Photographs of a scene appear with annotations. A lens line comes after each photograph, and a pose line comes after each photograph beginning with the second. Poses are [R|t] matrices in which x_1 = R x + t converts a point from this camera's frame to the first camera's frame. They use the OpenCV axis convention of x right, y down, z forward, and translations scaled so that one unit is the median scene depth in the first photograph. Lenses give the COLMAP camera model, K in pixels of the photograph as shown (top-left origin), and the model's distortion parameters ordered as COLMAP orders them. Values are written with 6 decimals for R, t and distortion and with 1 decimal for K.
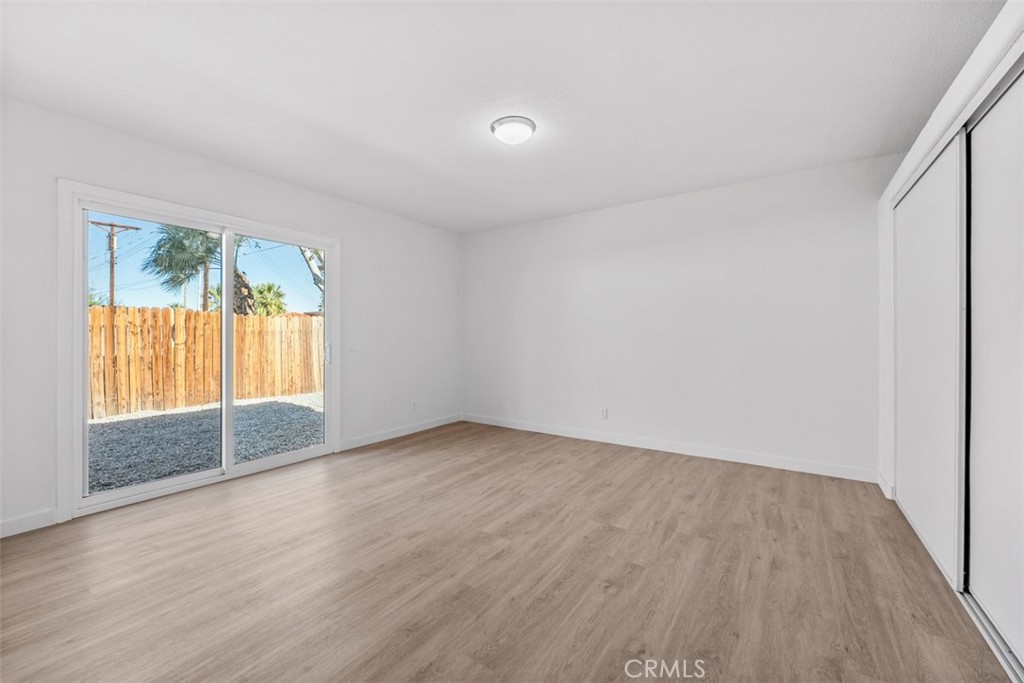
lens RADIAL K [[410.4, 0, 510.4], [0, 410.4, 338.7], [0, 0, 1]] dist [0.000181, -0.000003]
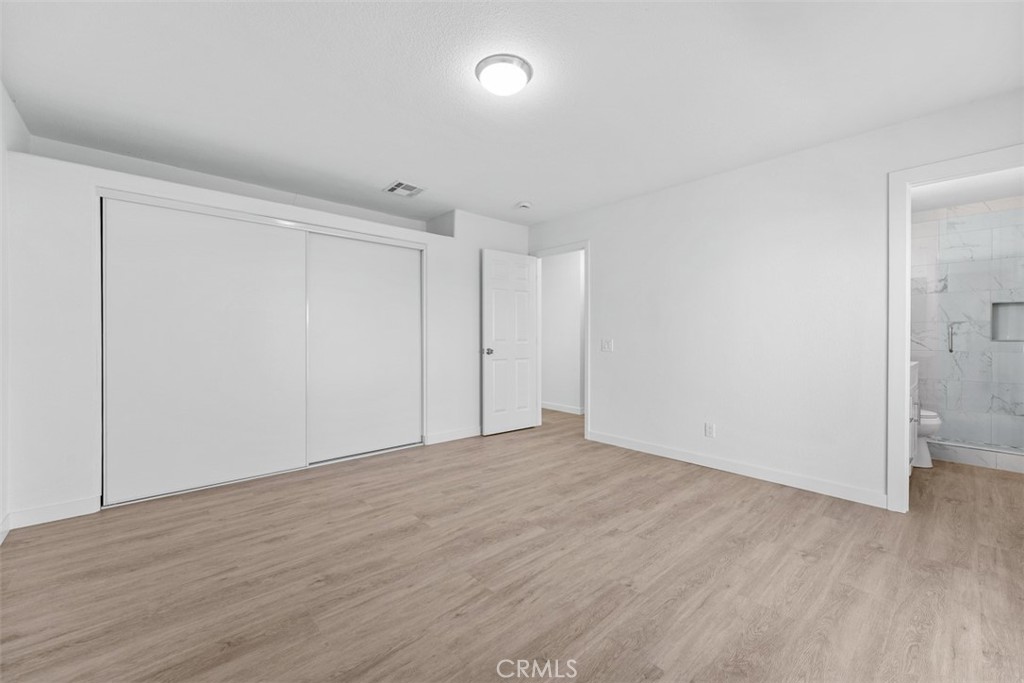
lens RADIAL K [[410.4, 0, 510.8], [0, 410.4, 339.8], [0, 0, 1]] dist [0.000181, -0.000003]
pose [[-0.973031, -0.004859, 0.230623, -0.206139], [-0.002161, 0.999926, 0.011949, -0.005108], [-0.230664, 0.011128, -0.972970, 1.910334]]
